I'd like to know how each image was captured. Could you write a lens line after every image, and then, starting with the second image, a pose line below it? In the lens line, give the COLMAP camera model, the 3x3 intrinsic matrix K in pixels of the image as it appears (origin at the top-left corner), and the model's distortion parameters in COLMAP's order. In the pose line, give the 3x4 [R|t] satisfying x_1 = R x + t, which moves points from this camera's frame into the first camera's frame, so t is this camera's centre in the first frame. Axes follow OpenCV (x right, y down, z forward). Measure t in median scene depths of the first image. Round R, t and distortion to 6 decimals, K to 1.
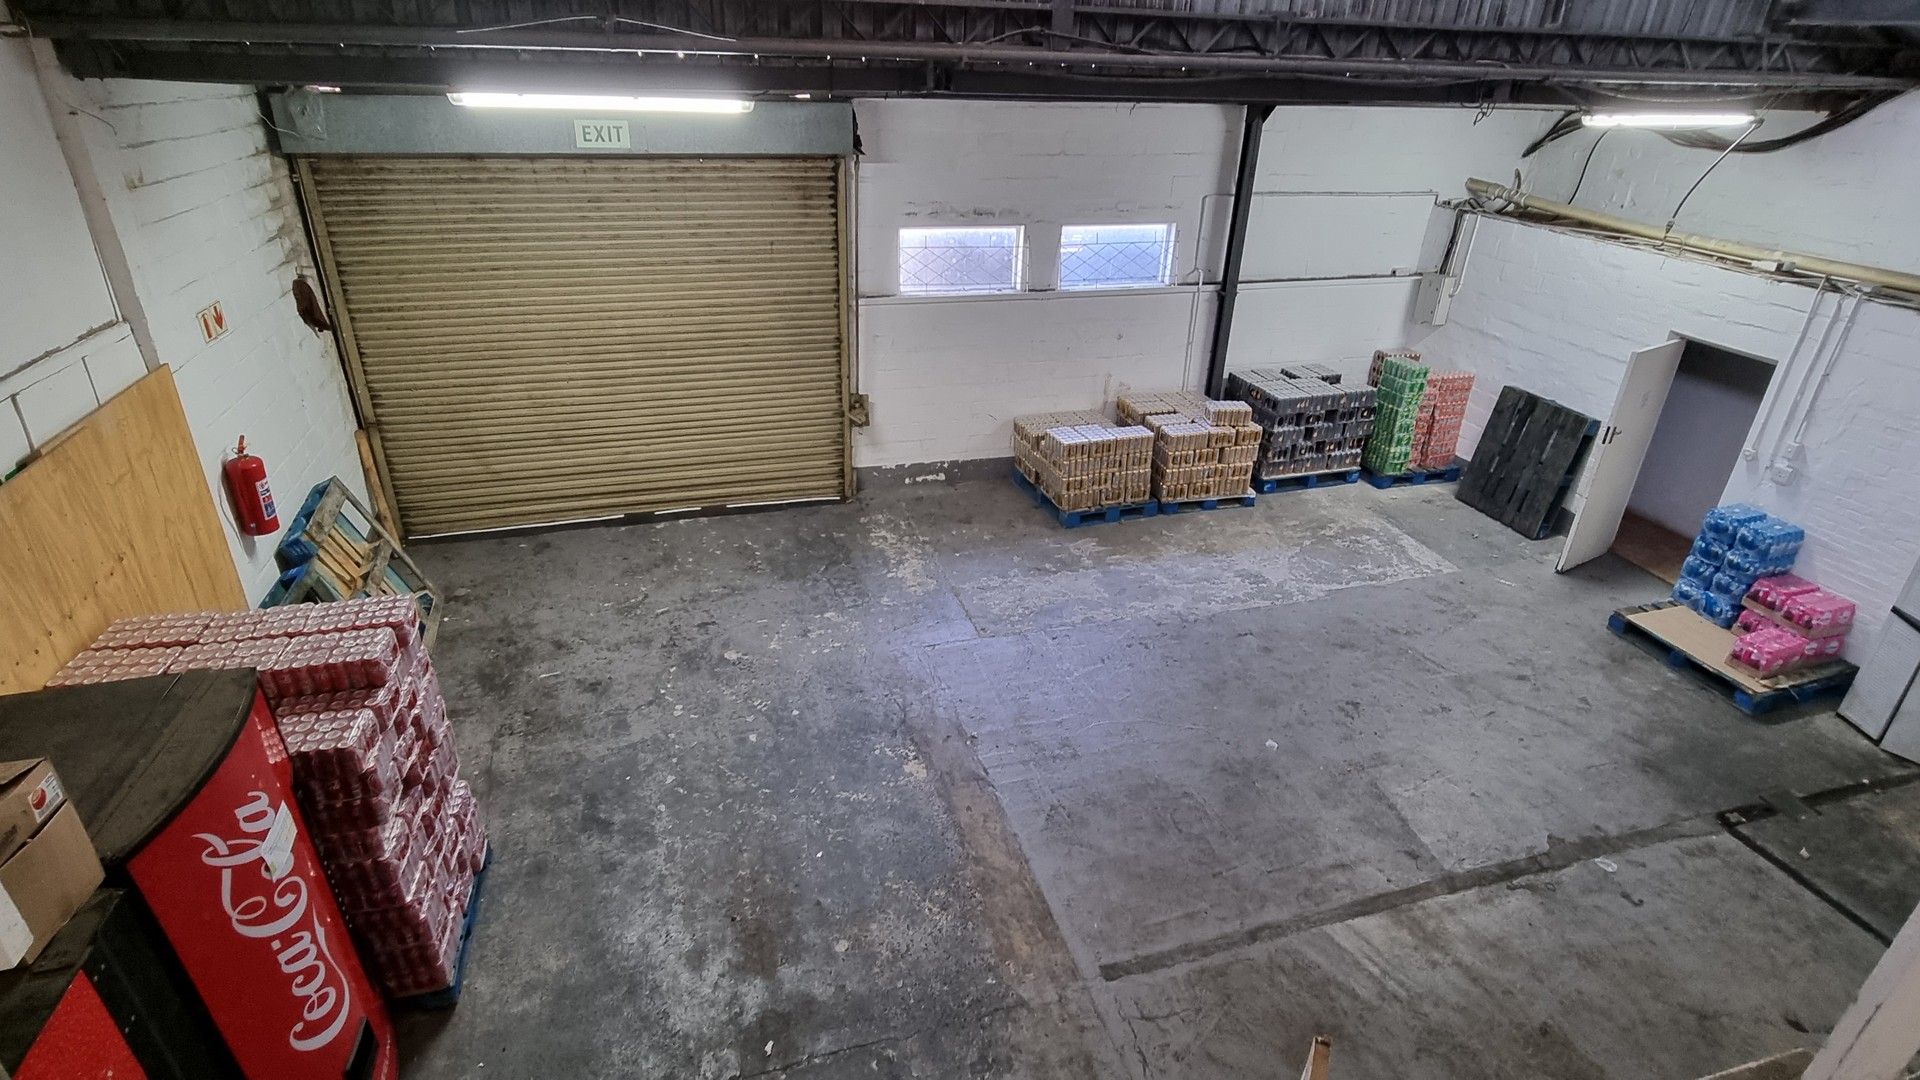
lens RADIAL K [[958.7, 0, 951.8], [0, 958.7, 536.0], [0, 0, 1]] dist [0.004086, 0.000227]
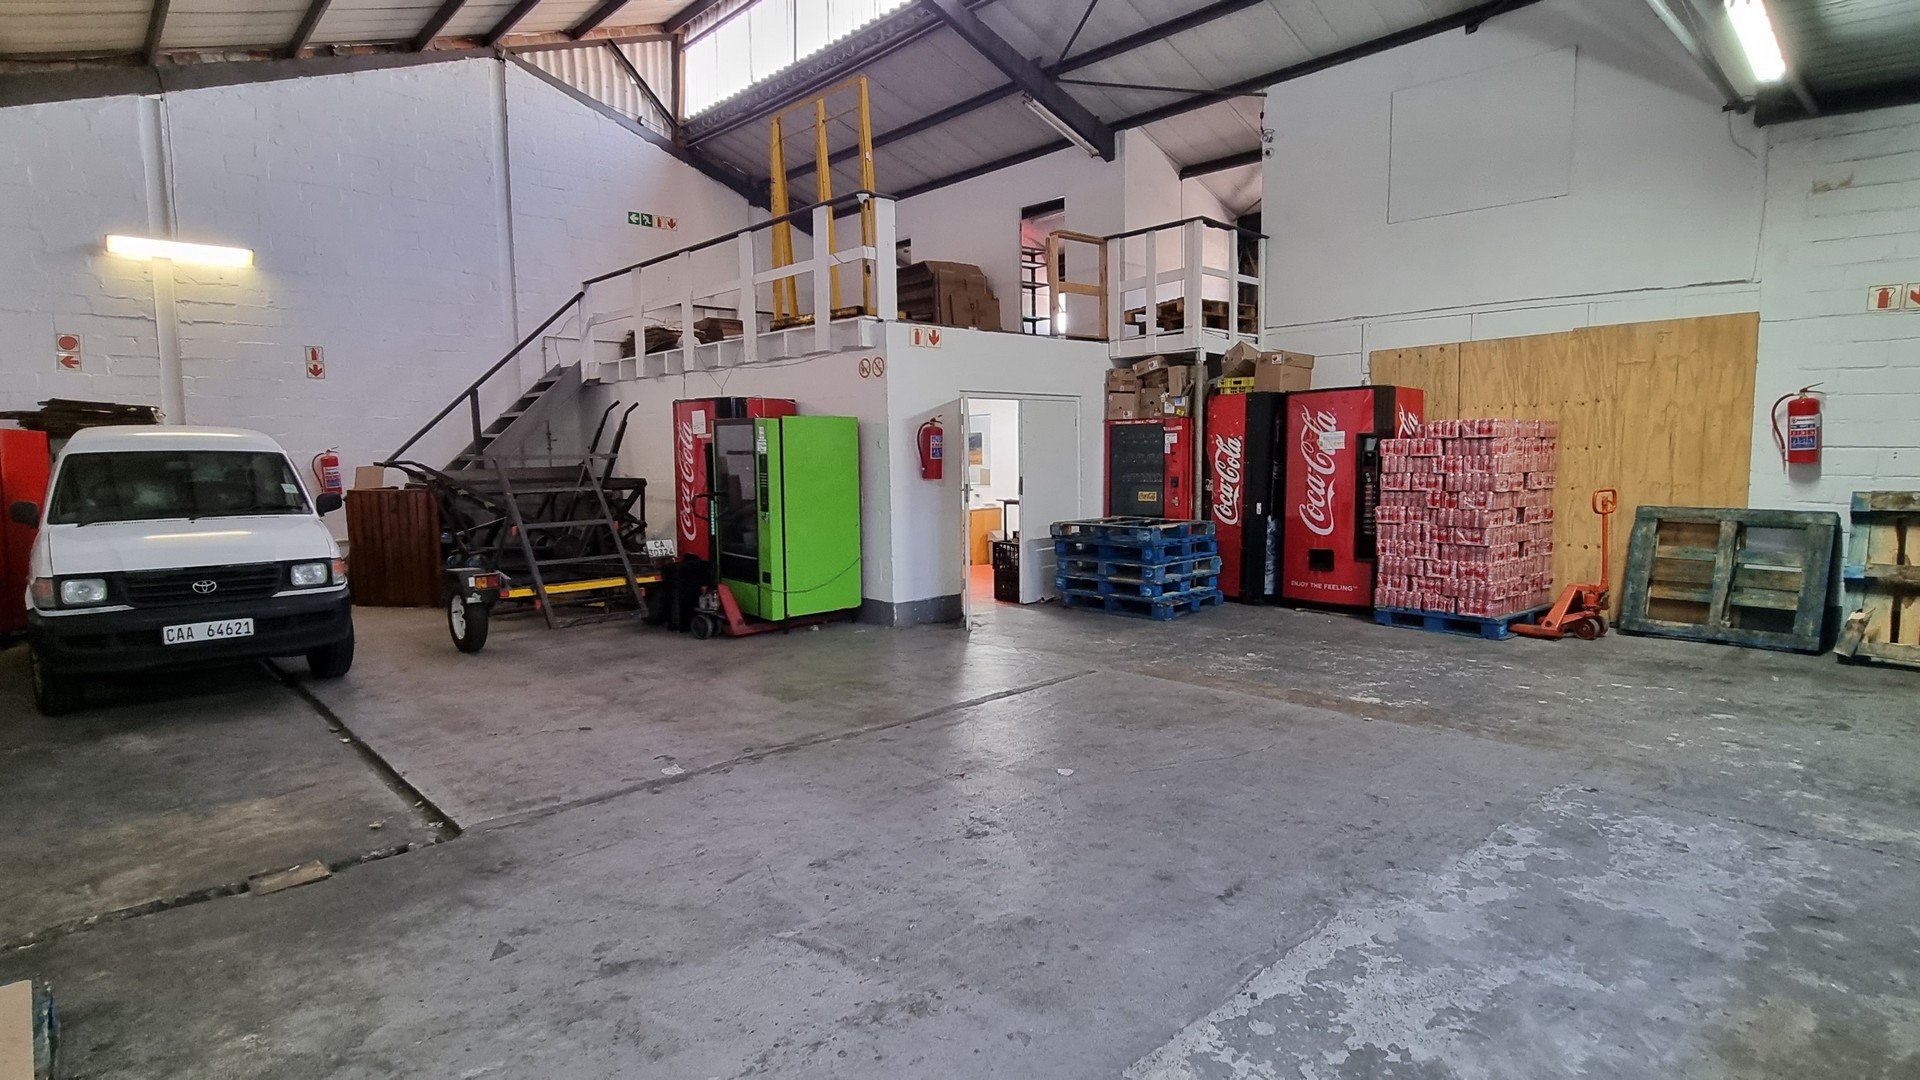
lens RADIAL K [[958.7, 0, 960.1], [0, 958.7, 540.2], [0, 0, 1]] dist [0.004086, 0.000227]
pose [[-0.897066, 0.025943, -0.441134, 0.609740], [-0.211110, 0.851828, 0.479397, -0.218800], [0.388208, 0.523178, -0.758669, 1.212091]]
